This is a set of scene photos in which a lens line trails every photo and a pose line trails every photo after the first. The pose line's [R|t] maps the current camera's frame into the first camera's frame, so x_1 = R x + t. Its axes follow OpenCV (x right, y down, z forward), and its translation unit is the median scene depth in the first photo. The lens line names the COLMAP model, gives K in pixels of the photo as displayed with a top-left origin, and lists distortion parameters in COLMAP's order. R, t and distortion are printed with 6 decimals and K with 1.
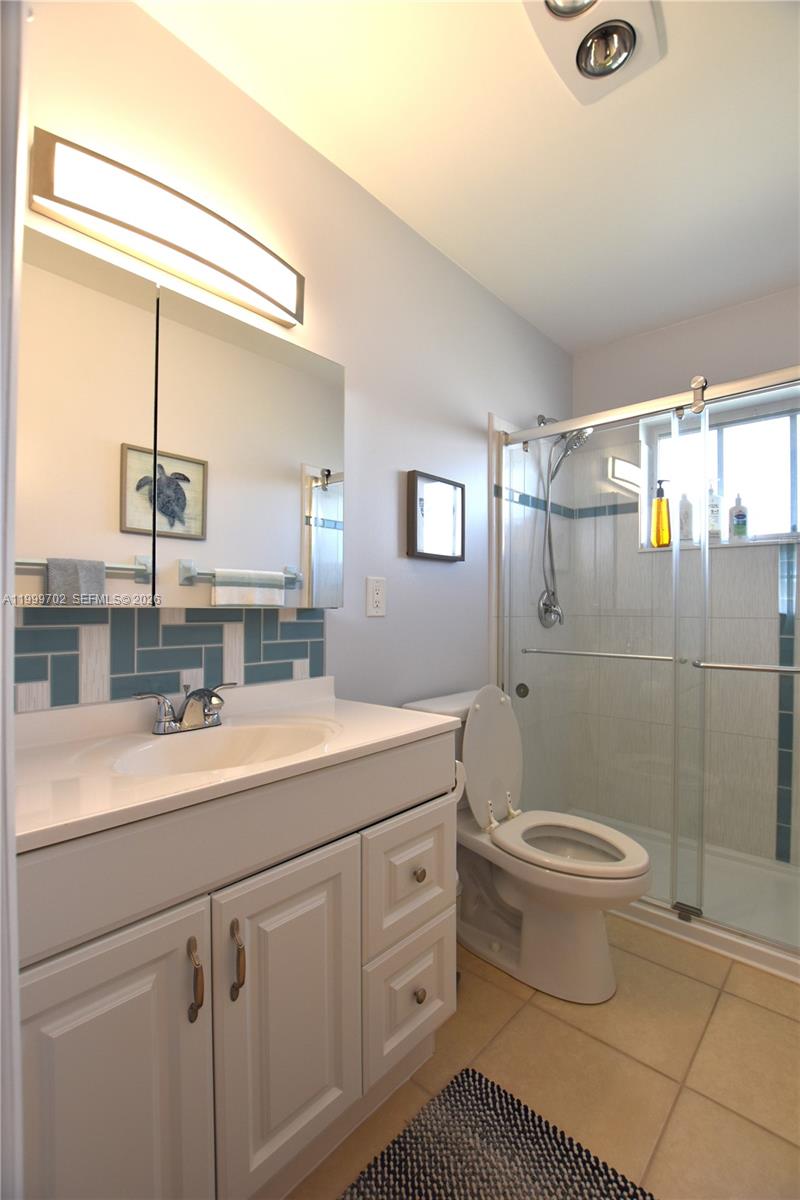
lens RADIAL K [[529.3, 0, 402.7], [0, 529.3, 604.2], [0, 0, 1]] dist [-0.035756, 0.005147]
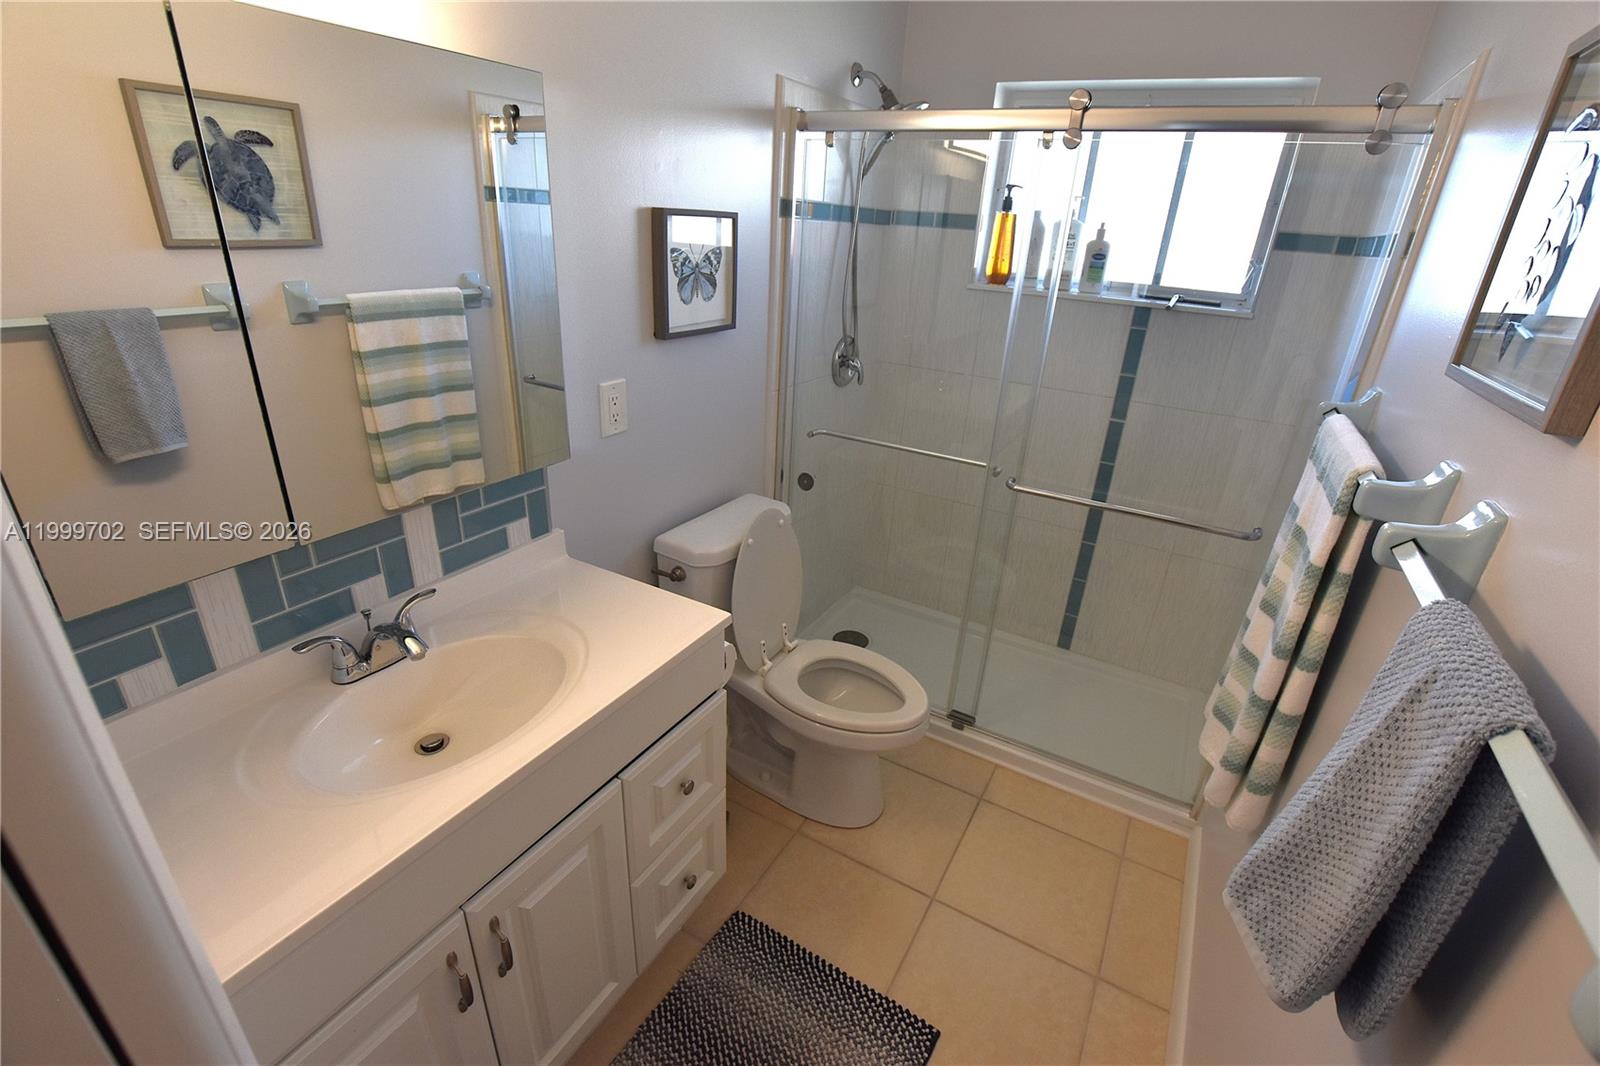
lens RADIAL K [[705.7, 0, 803.5], [0, 705.7, 536.1], [0, 0, 1]] dist [-0.035756, 0.005147]
pose [[0.976756, -0.040412, 0.210511, -0.006117], [-0.049456, 0.913085, 0.404758, -0.252559], [-0.208571, -0.405761, 0.889863, 0.025178]]
